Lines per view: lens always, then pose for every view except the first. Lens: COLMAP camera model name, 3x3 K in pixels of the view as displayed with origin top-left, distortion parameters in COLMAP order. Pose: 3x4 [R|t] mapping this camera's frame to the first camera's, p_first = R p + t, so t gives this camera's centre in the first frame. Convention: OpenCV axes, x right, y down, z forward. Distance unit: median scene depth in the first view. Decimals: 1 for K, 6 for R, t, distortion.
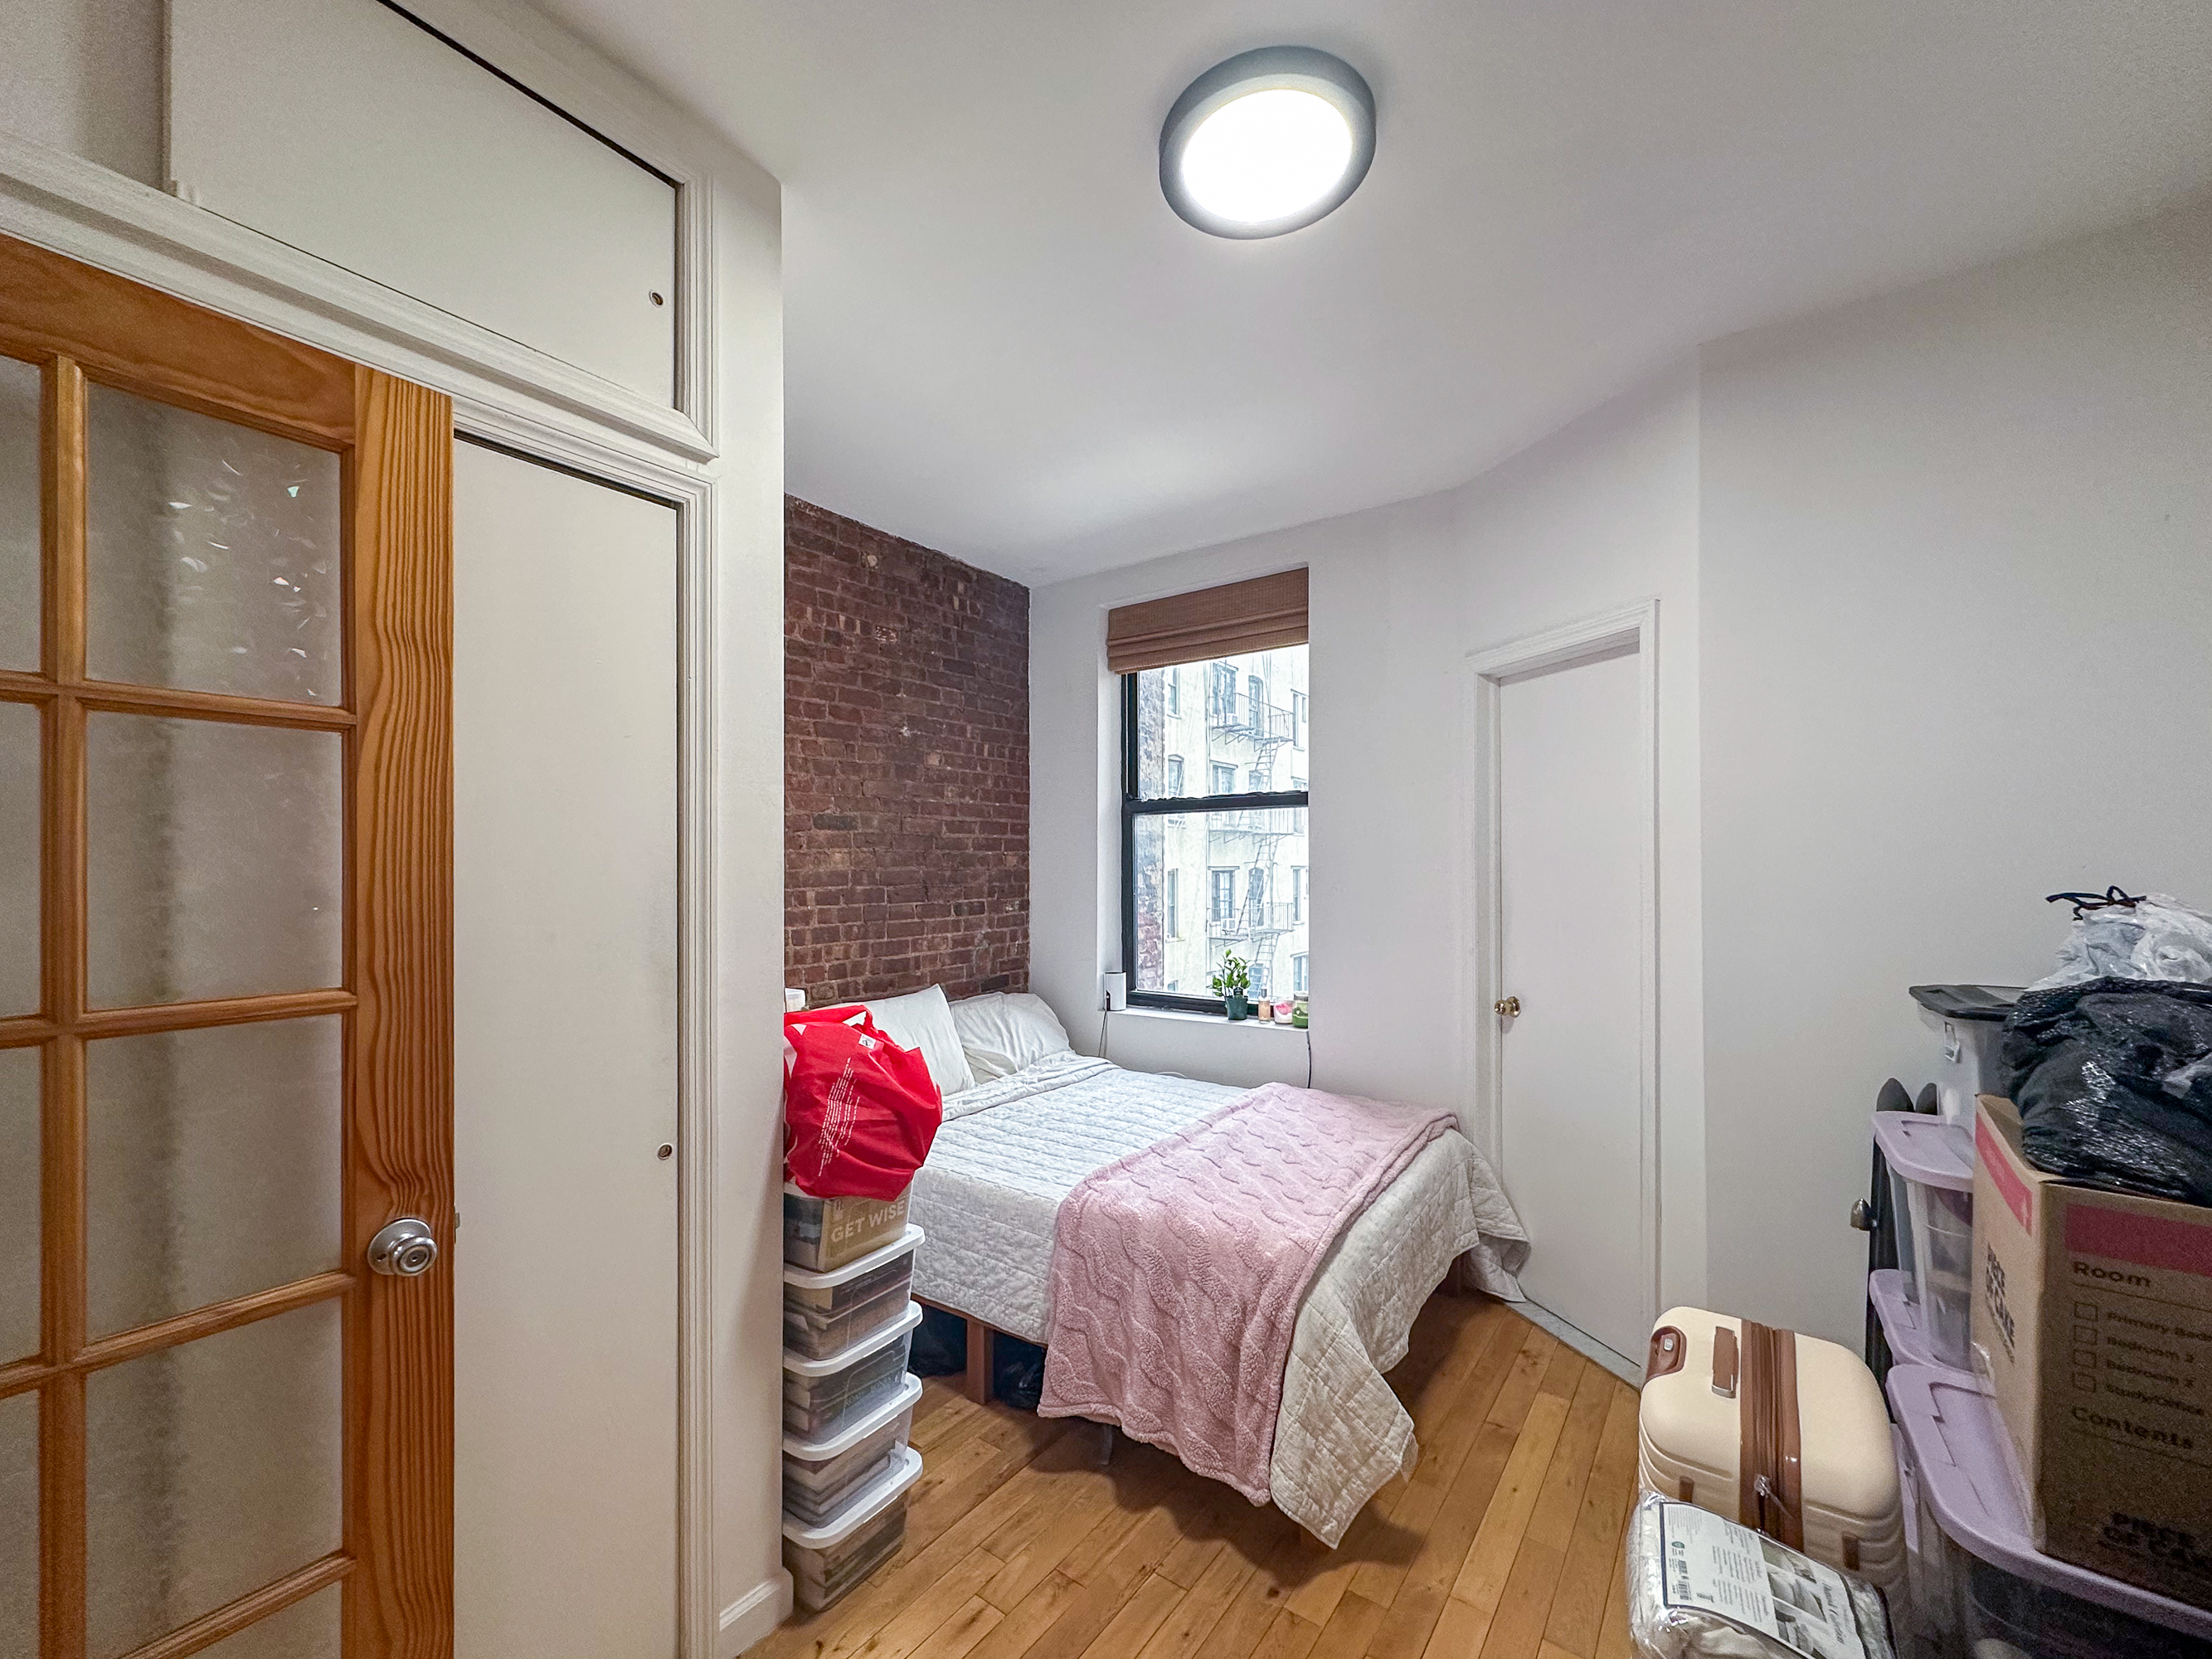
lens RADIAL K [[886.7, 0, 1105.1], [0, 886.7, 887.4], [0, 0, 1]] dist [0.000141, 0.000017]
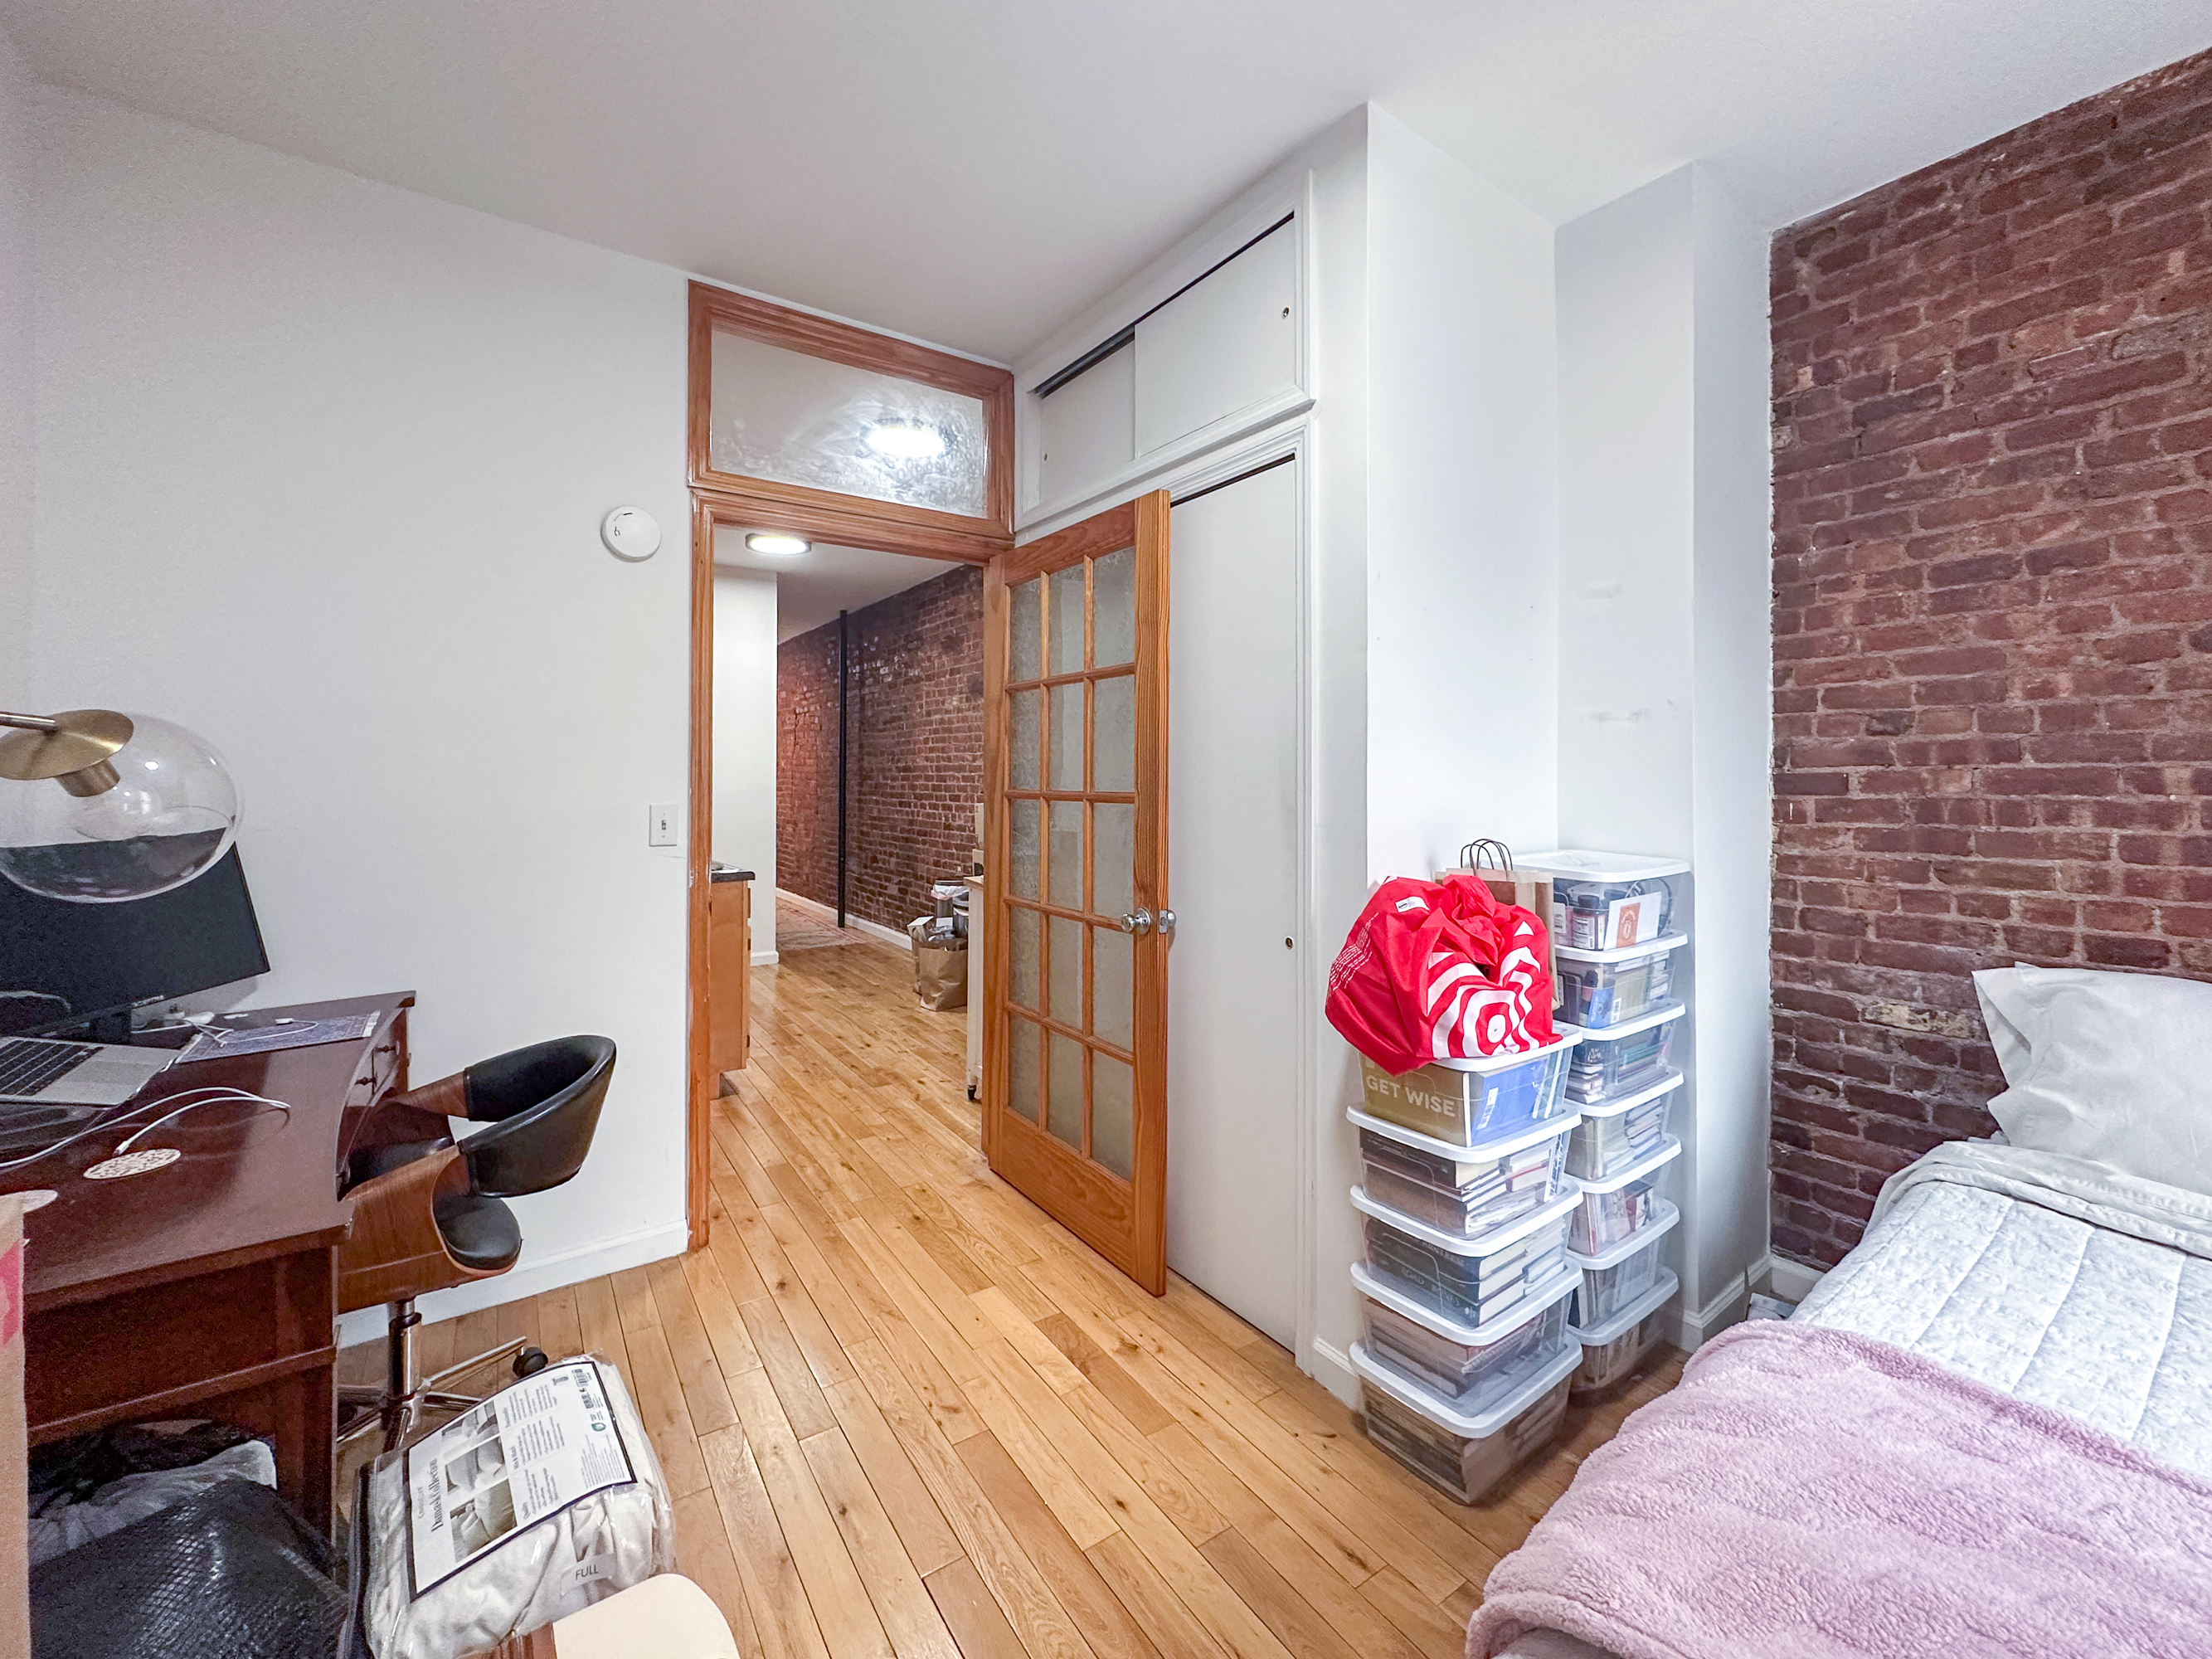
lens RADIAL K [[892.3, 0, 1095.3], [0, 892.3, 796.8], [0, 0, 1]] dist [-0.000308, -0.000019]
pose [[-0.330345, 0.027191, -0.943469, 0.829900], [-0.020892, 0.999129, 0.036110, 0.032429], [0.943629, 0.031640, -0.329489, 1.104229]]
